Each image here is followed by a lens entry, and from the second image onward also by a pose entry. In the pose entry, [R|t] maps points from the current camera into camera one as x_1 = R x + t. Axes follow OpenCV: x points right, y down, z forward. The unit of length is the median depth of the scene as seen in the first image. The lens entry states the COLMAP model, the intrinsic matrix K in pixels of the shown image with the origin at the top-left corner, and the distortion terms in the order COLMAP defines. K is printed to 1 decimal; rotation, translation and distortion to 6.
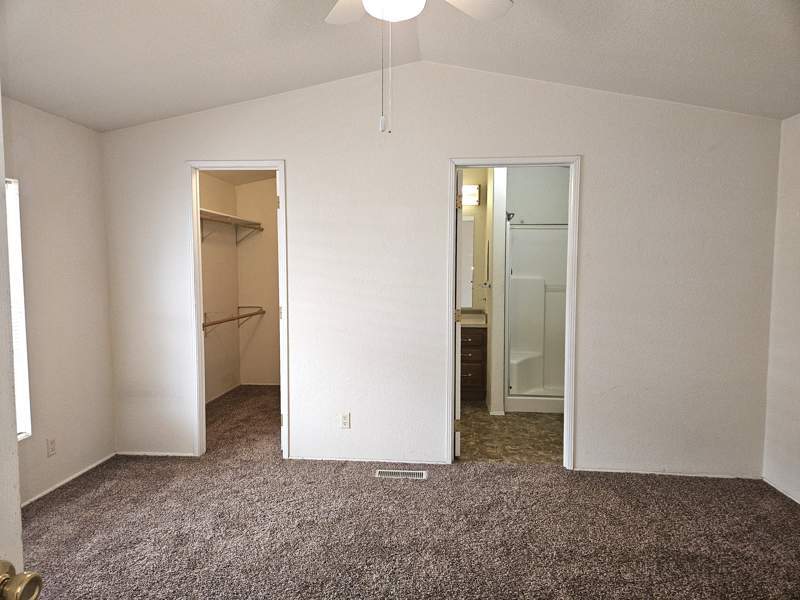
lens RADIAL K [[535.2, 0, 400.6], [0, 535.2, 300.2], [0, 0, 1]] dist [0.065780, -0.039288]
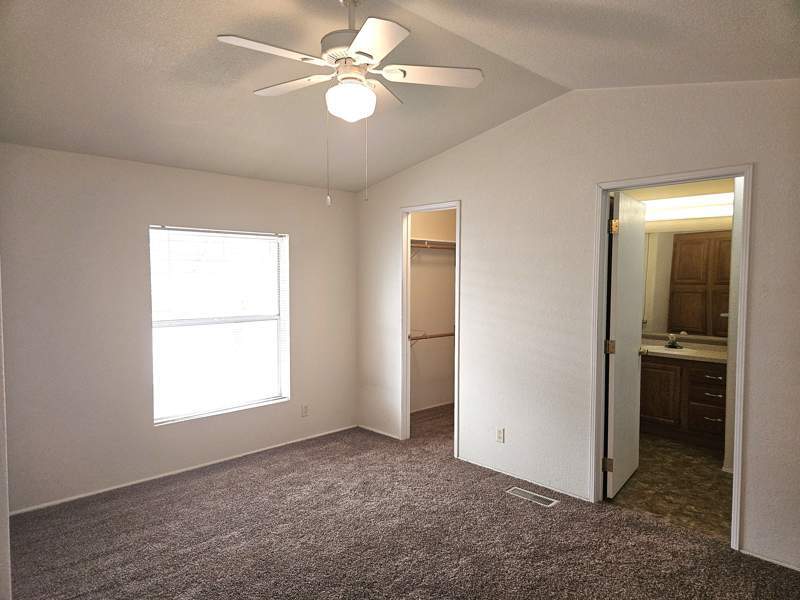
lens RADIAL K [[535.2, 0, 400.0], [0, 535.2, 299.0], [0, 0, 1]] dist [0.065780, -0.039288]
pose [[0.760933, 0.031047, -0.648087, 0.442721], [-0.043025, 0.999070, -0.002656, -0.037734], [0.647402, 0.029905, 0.761562, 0.038321]]
